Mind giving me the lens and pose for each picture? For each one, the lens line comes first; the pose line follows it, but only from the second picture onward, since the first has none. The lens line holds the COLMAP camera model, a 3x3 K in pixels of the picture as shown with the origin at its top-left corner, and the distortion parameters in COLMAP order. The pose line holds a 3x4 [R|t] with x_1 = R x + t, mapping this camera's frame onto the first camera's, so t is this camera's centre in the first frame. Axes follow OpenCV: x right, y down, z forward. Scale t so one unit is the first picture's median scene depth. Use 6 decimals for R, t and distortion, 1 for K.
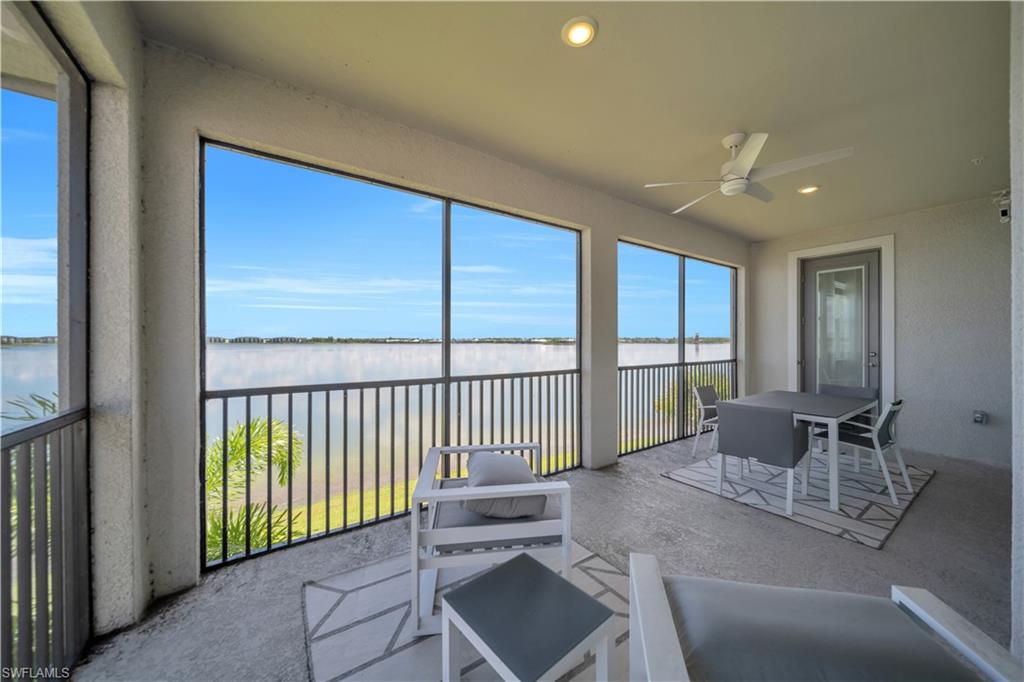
lens RADIAL K [[356.9, 0, 514.6], [0, 356.9, 340.9], [0, 0, 1]] dist [-0.000467, -0.000095]
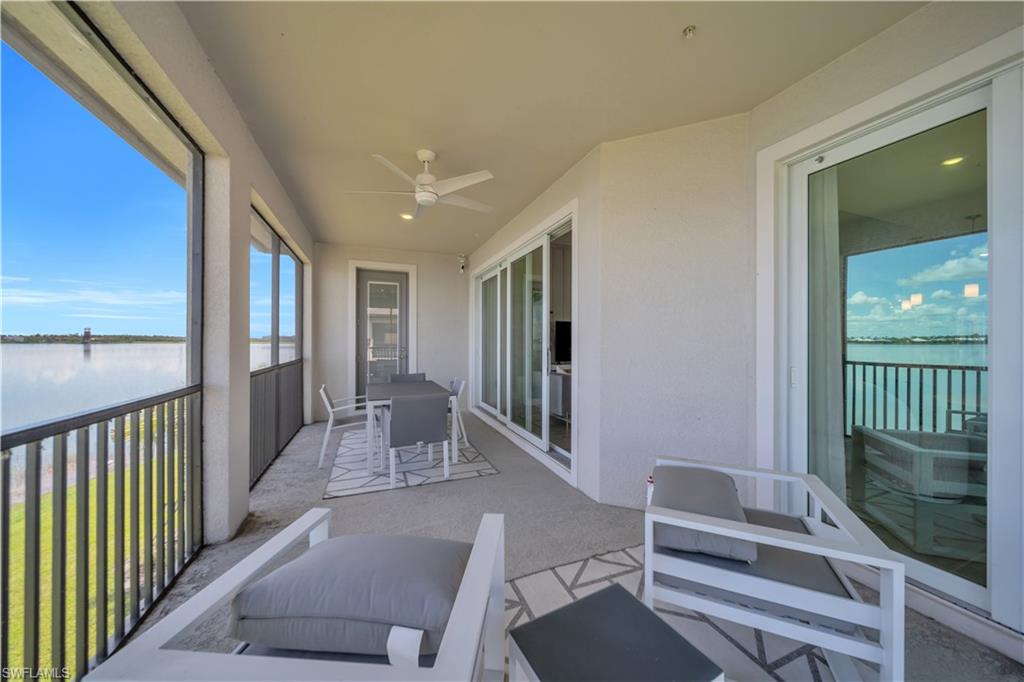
lens RADIAL K [[356.9, 0, 514.6], [0, 356.9, 340.9], [0, 0, 1]] dist [-0.000467, -0.000095]
pose [[0.209868, -0.003152, 0.977725, -0.225955], [0.000831, 0.999995, 0.003045, 0.001603], [-0.977729, 0.000174, 0.209870, 0.280513]]
